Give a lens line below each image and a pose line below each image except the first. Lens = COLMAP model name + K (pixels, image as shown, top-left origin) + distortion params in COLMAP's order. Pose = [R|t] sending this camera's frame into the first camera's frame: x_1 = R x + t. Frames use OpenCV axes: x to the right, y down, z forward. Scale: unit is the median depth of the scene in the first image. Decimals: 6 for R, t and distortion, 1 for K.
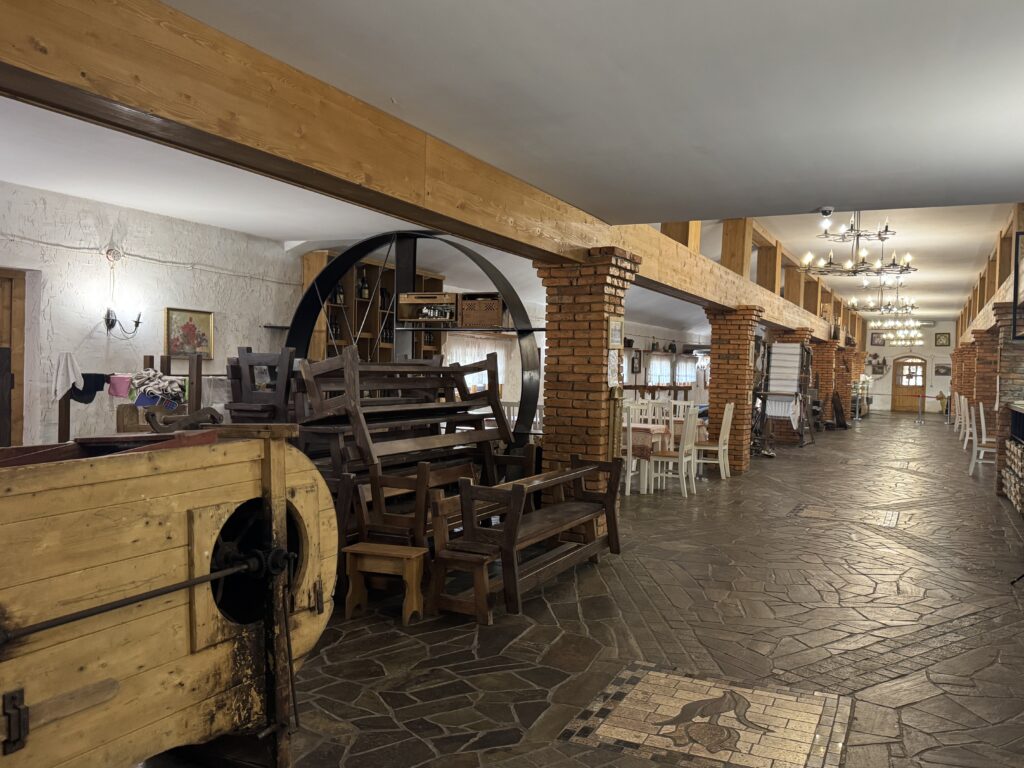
lens RADIAL K [[847.9, 0, 510.0], [0, 847.9, 389.1], [0, 0, 1]] dist [0.070116, -0.004519]
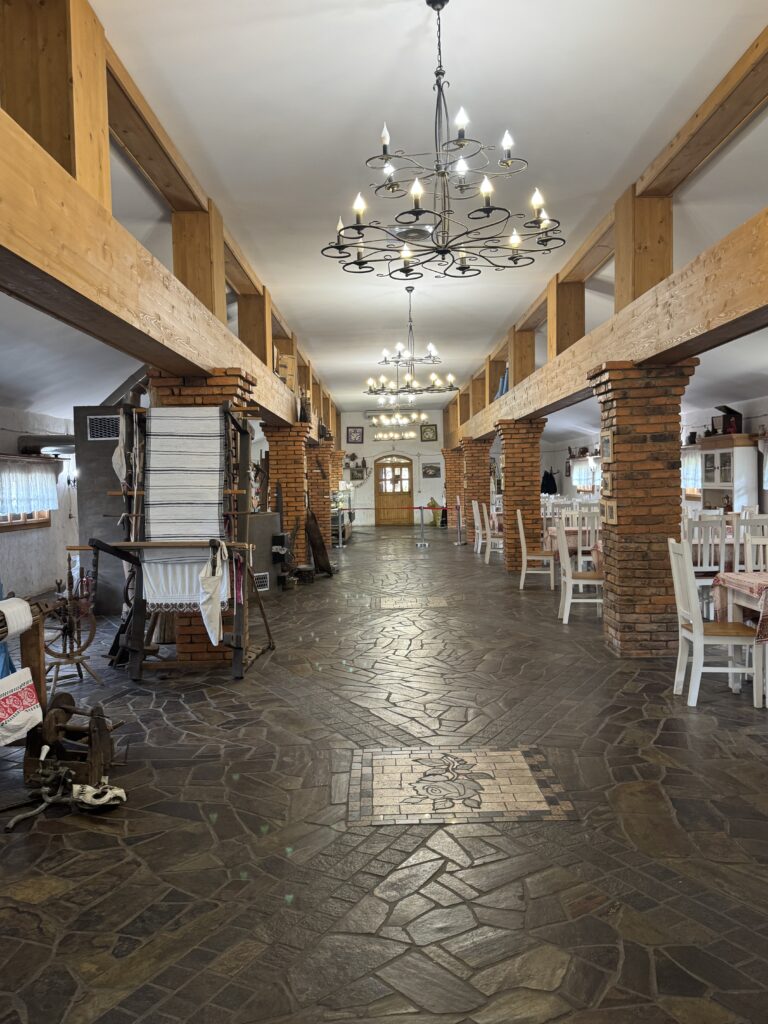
lens RADIAL K [[847.9, 0, 382.8], [0, 847.9, 515.6], [0, 0, 1]] dist [0.070116, -0.004519]
pose [[0.897821, -0.064404, 0.435625, 0.156548], [0.057871, 0.997924, 0.028264, -0.007694], [-0.436541, -0.000166, 0.899684, 0.415777]]
